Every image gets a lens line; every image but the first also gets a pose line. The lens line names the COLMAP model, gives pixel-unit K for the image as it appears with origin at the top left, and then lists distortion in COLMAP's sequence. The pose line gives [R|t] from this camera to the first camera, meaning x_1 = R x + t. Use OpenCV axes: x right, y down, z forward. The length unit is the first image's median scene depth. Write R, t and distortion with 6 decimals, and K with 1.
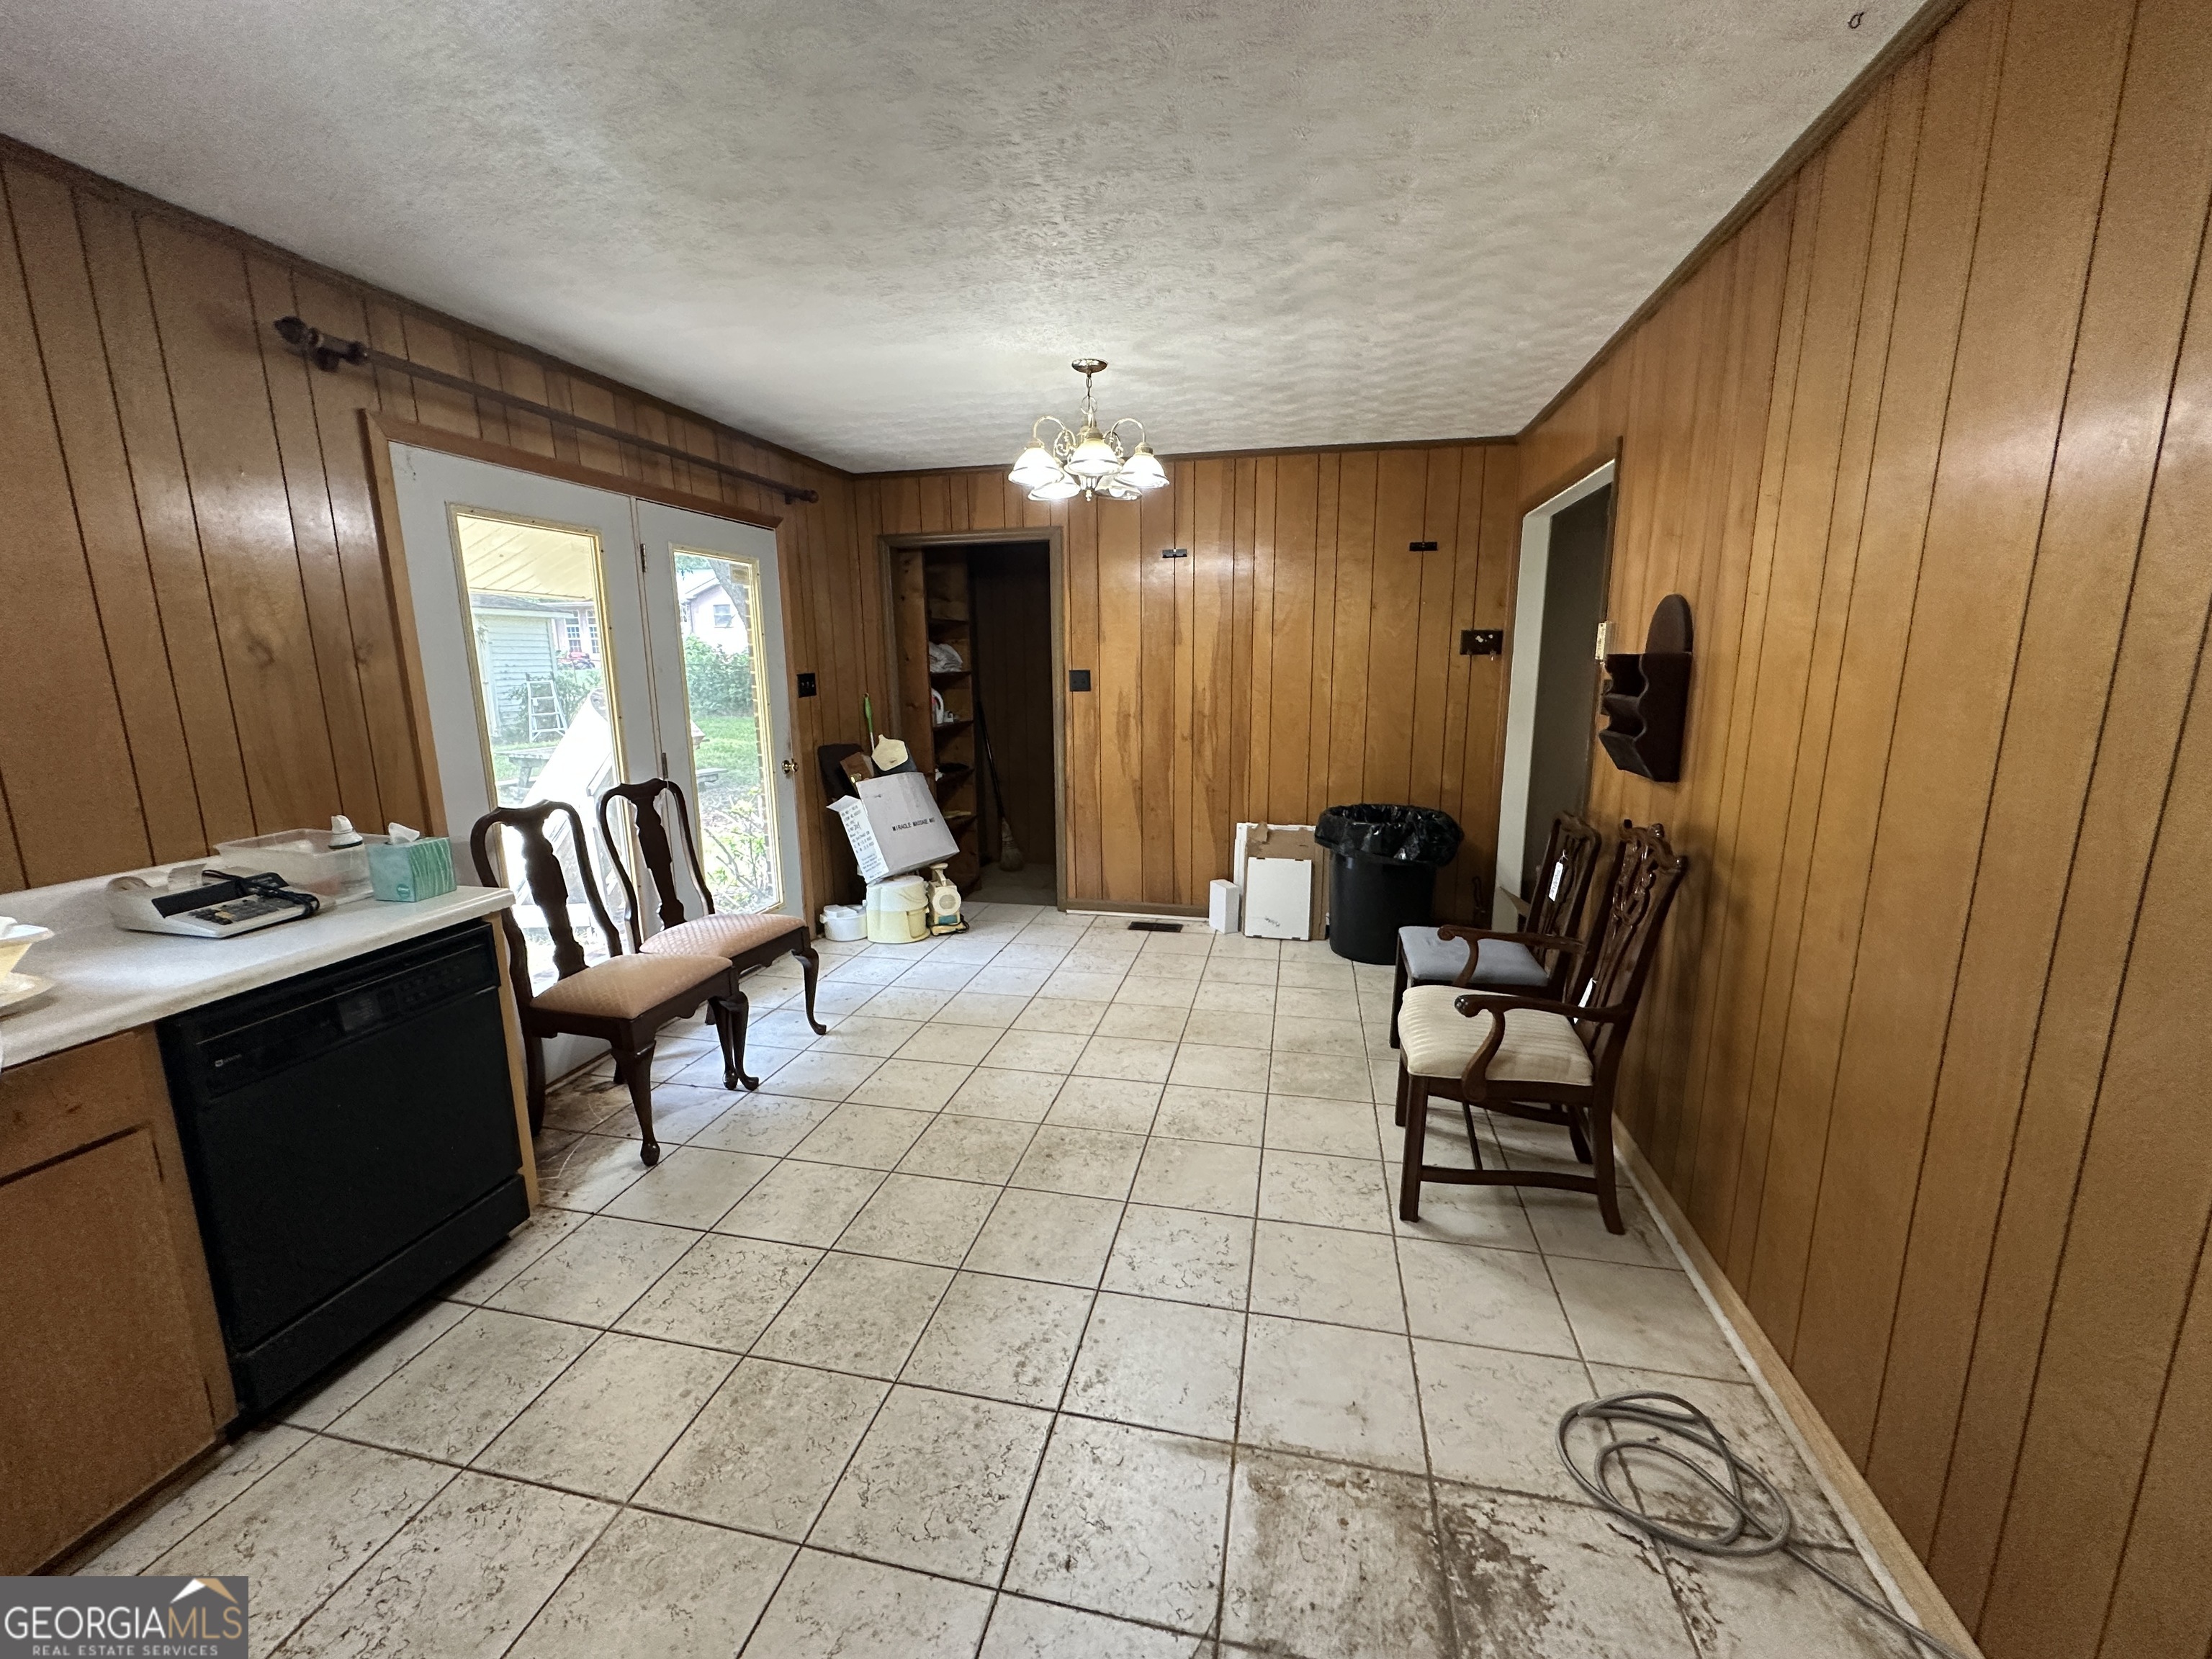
lens RADIAL K [[887.2, 0, 1104.3], [0, 887.2, 829.6], [0, 0, 1]] dist [-0.001244, 0.000739]
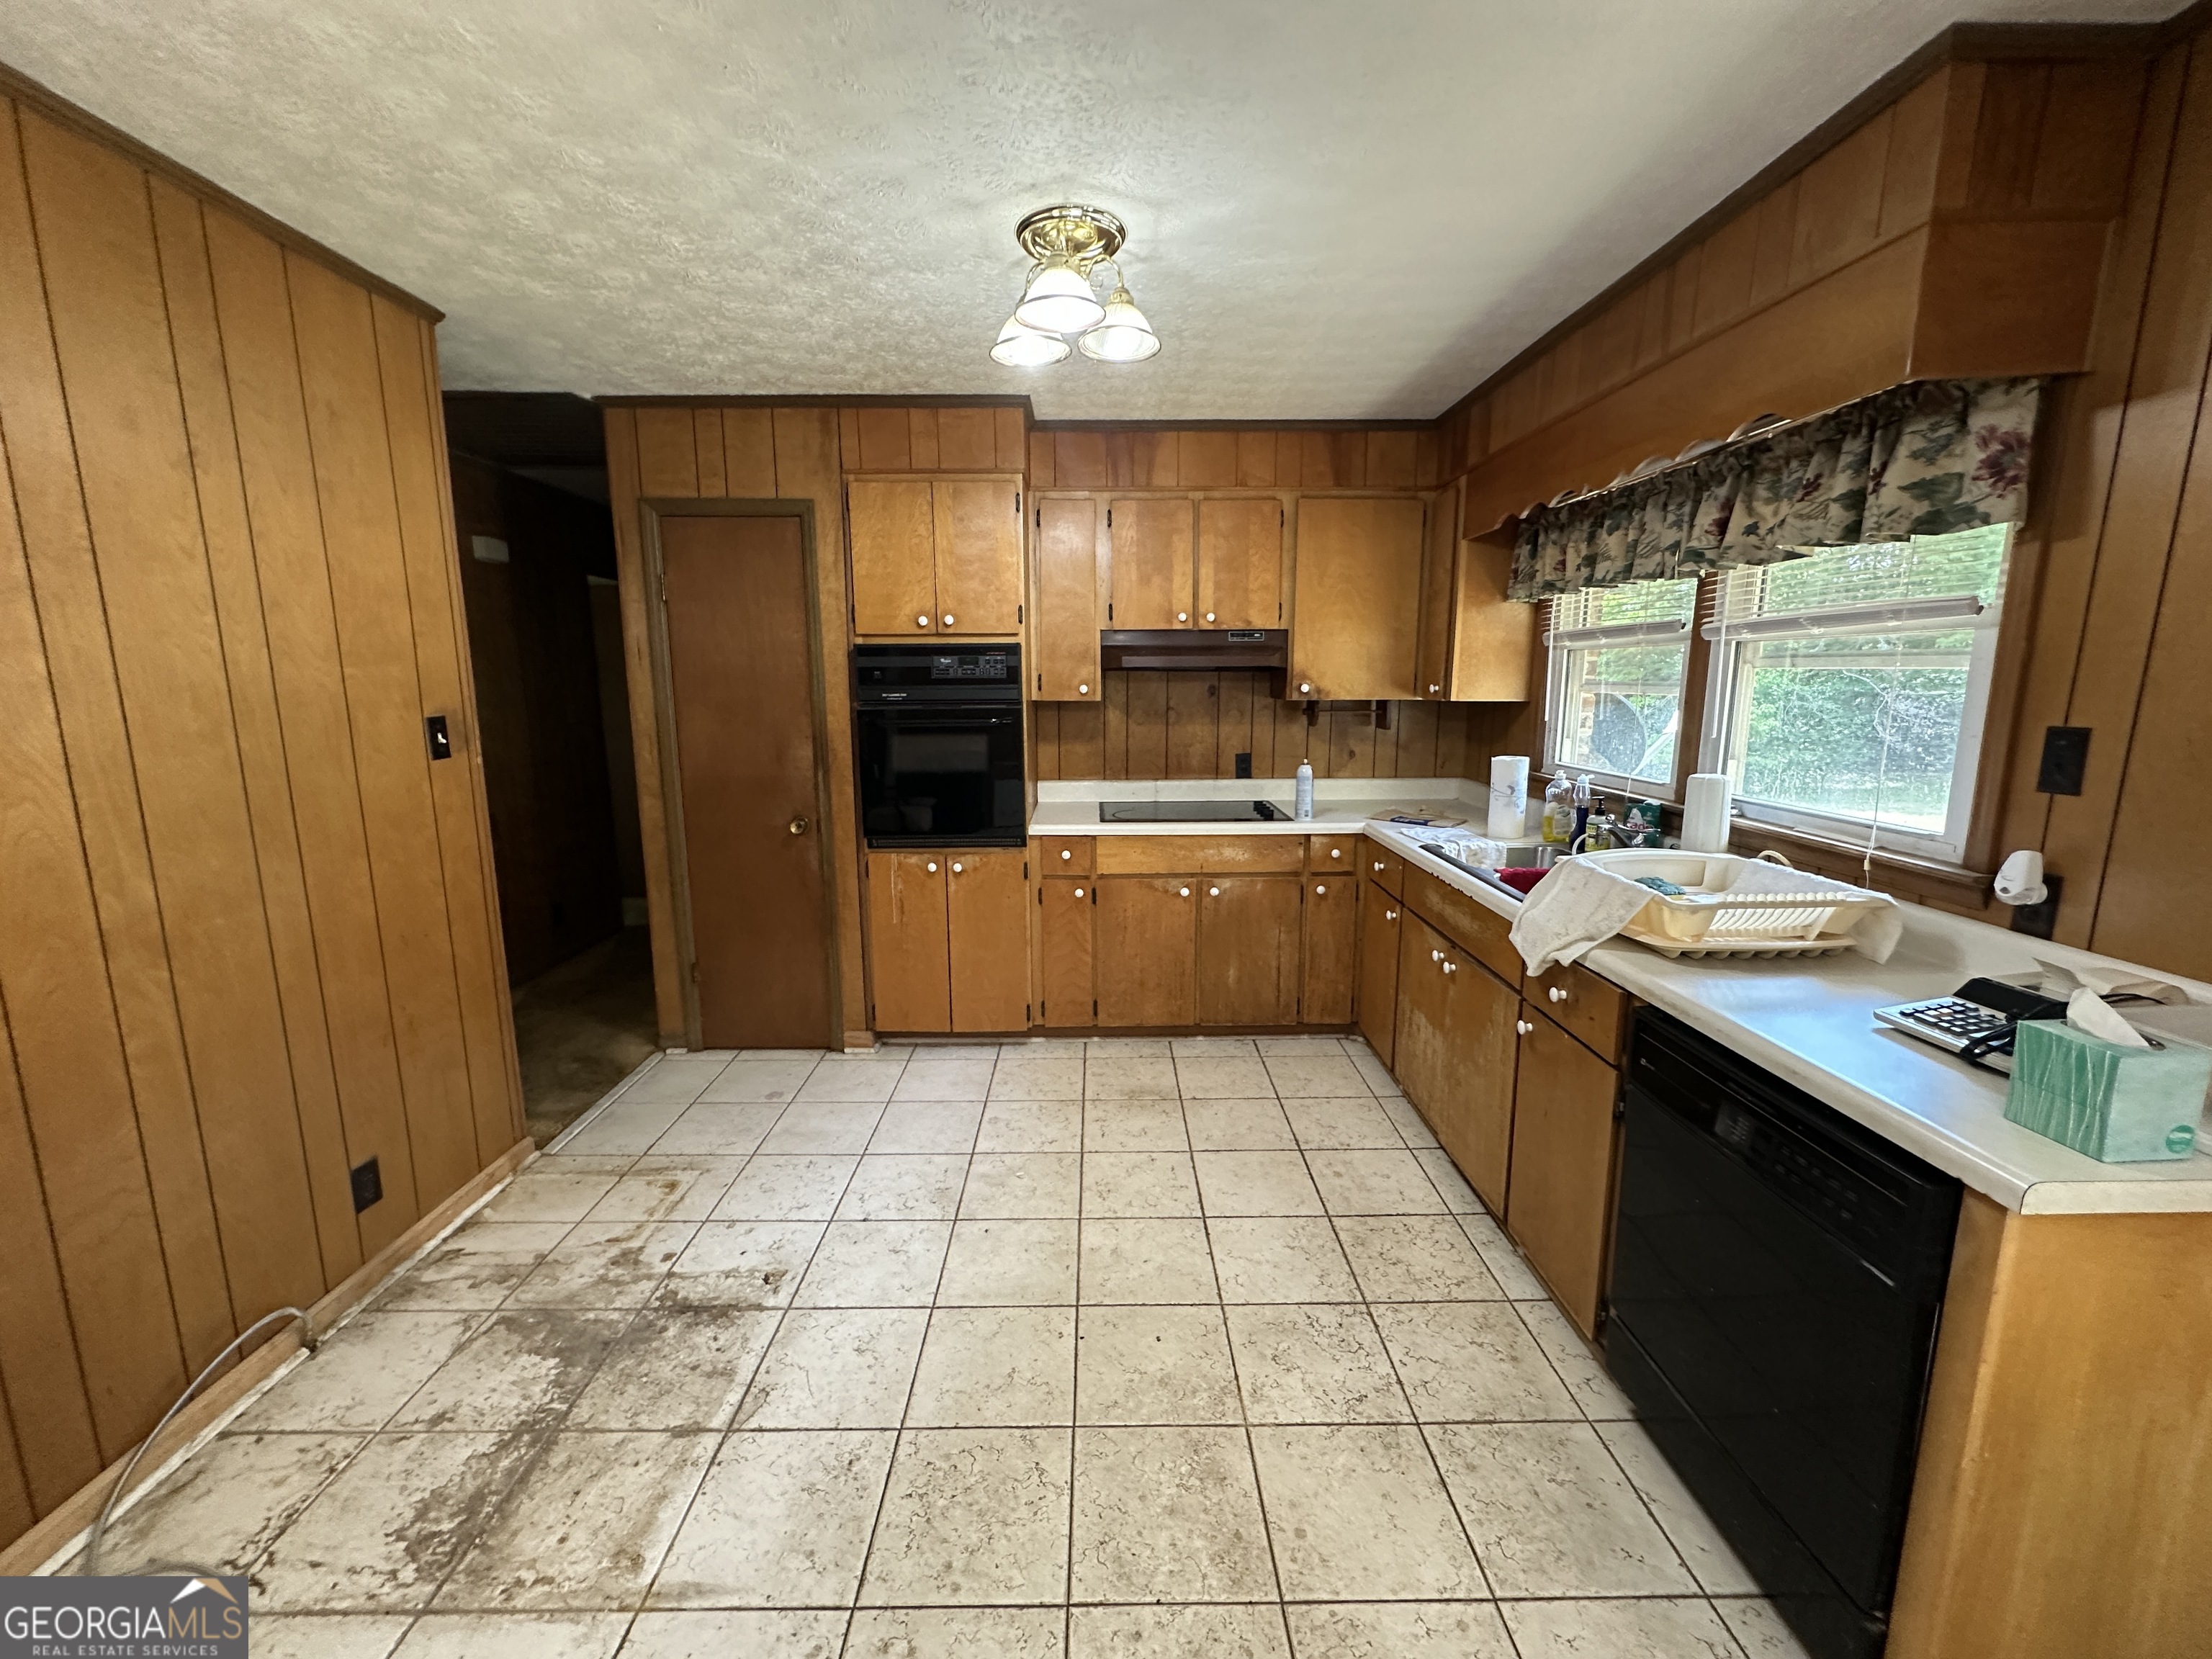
lens RADIAL K [[887.2, 0, 1104.3], [0, 887.2, 829.6], [0, 0, 1]] dist [-0.001244, 0.000739]
pose [[-0.973629, 0.053103, -0.221872, -0.128989], [-0.028143, 0.937148, 0.347796, -0.299874], [0.226396, 0.344868, -0.910940, 1.490315]]
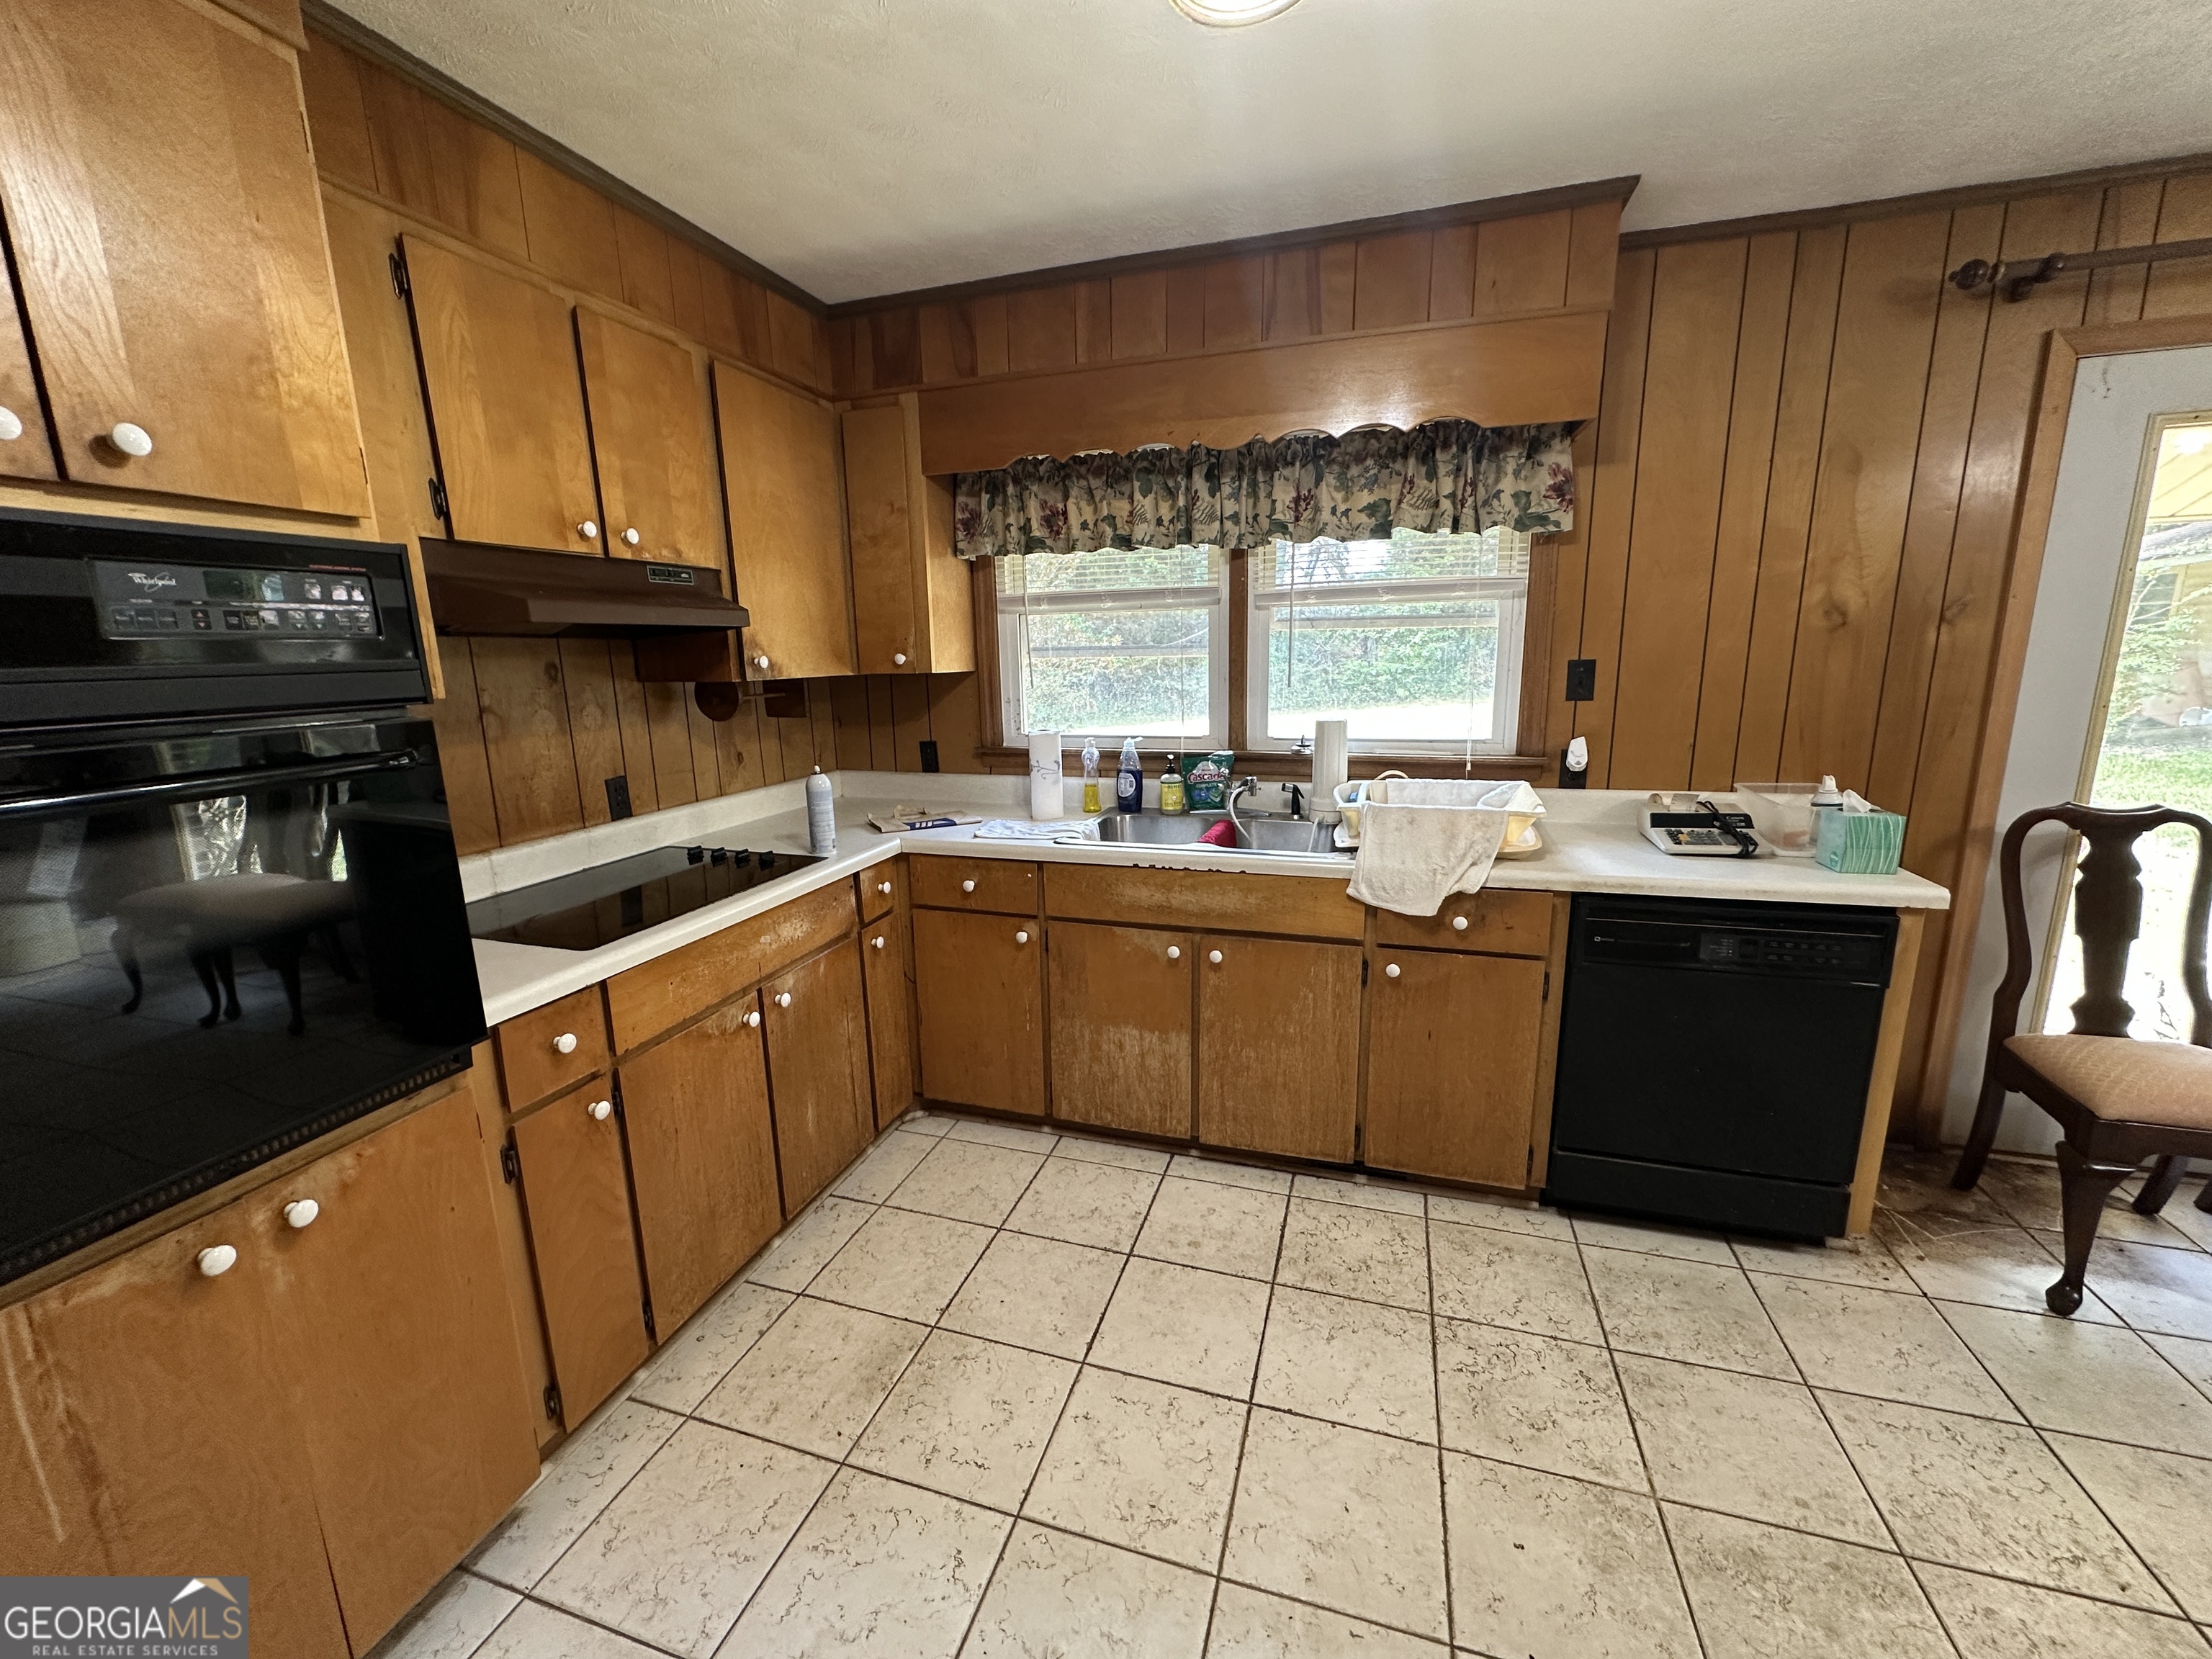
lens RADIAL K [[887.2, 0, 1104.3], [0, 887.2, 829.6], [0, 0, 1]] dist [-0.001244, 0.000739]
pose [[-0.087103, 0.210986, -0.973600, 0.264625], [-0.163839, 0.960973, 0.222908, -0.055169], [0.982634, 0.178930, -0.049135, 0.274481]]
